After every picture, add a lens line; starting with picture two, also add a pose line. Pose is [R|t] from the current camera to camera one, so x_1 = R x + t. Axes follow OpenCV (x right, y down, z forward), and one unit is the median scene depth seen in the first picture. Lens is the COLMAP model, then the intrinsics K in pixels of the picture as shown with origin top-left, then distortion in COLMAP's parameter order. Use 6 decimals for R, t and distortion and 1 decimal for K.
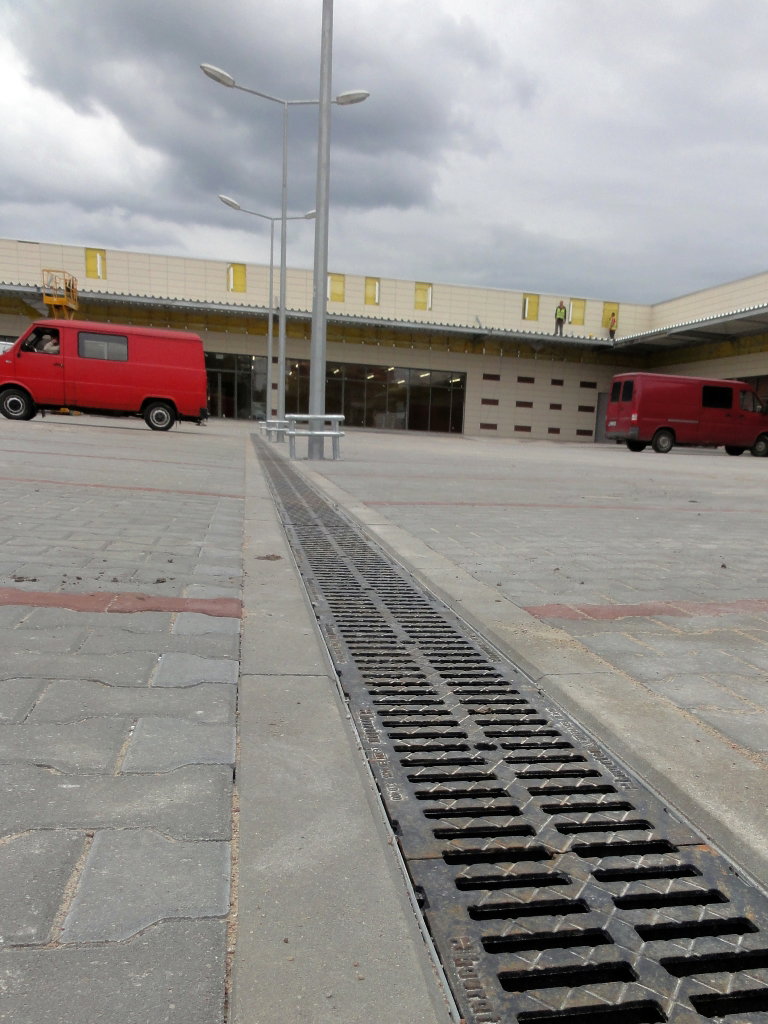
lens RADIAL K [[730.9, 0, 384.7], [0, 730.9, 512.9], [0, 0, 1]] dist [0.009347, 0.007678]
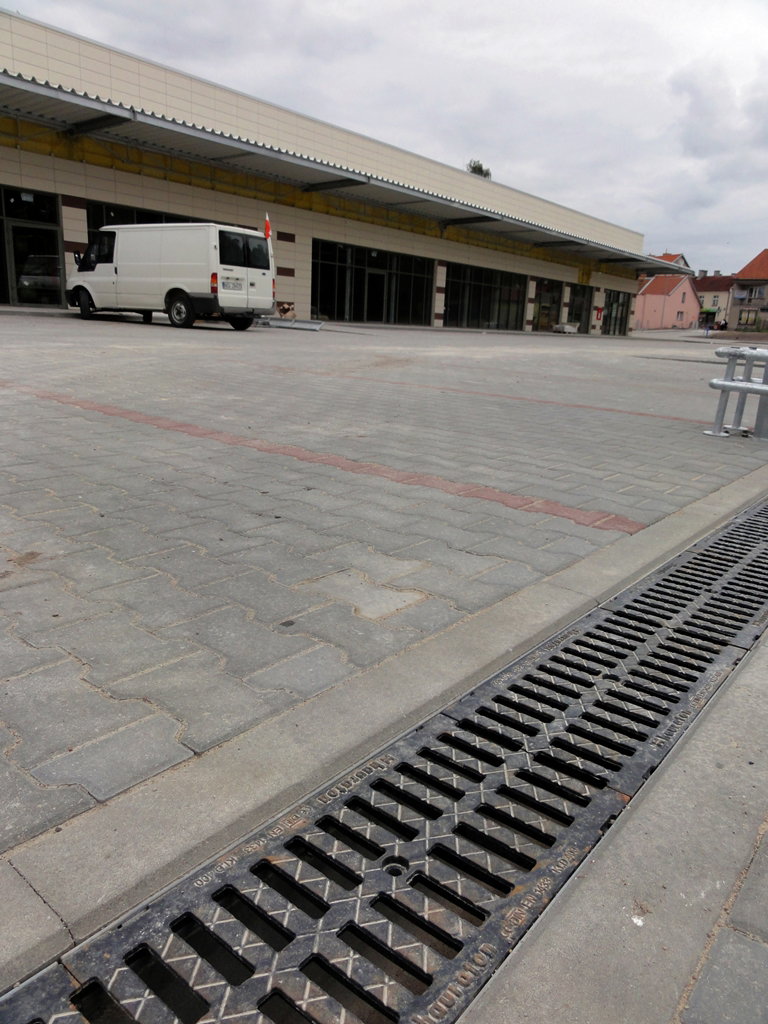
lens RADIAL K [[730.9, 0, 381.4], [0, 730.9, 514.9], [0, 0, 1]] dist [0.009347, 0.007678]
pose [[0.757348, -0.180908, 0.627452, -0.692386], [0.062960, 0.976612, 0.205585, -0.062761], [-0.649969, -0.116195, 0.751025, 0.195466]]
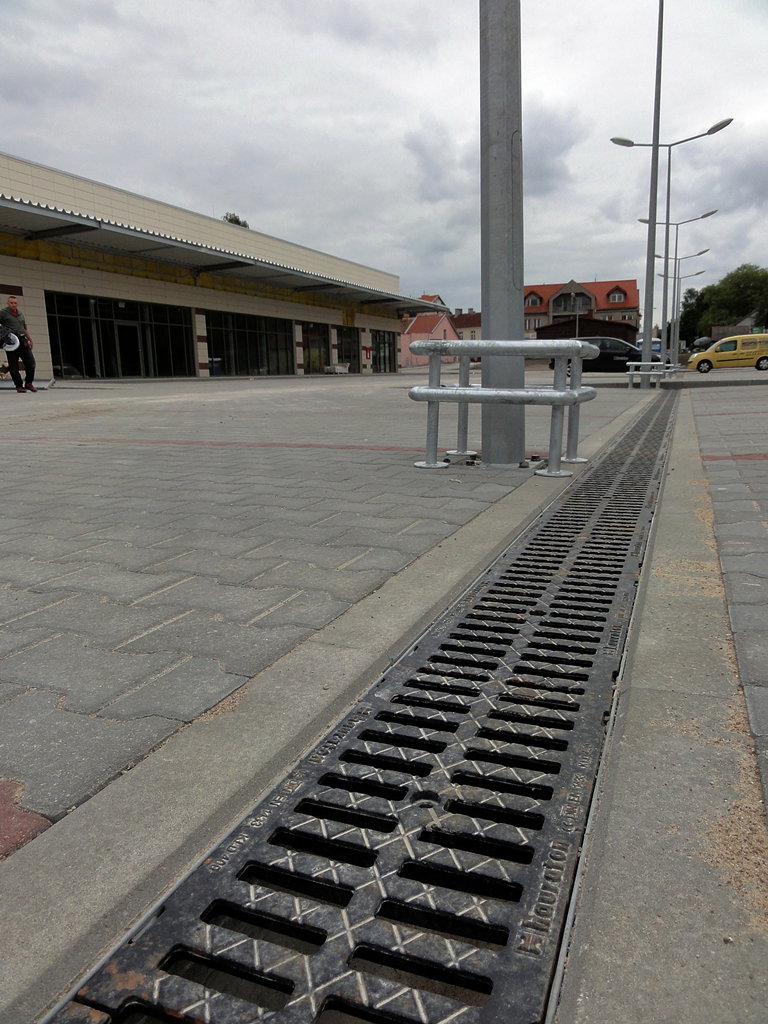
lens RADIAL K [[730.9, 0, 388.5], [0, 730.9, 510.3], [0, 0, 1]] dist [0.009347, 0.007678]
pose [[0.533576, -0.218607, 0.817011, -0.638530], [0.146692, 0.975297, 0.165157, -0.056250], [-0.832934, 0.031725, 0.552463, 0.211725]]
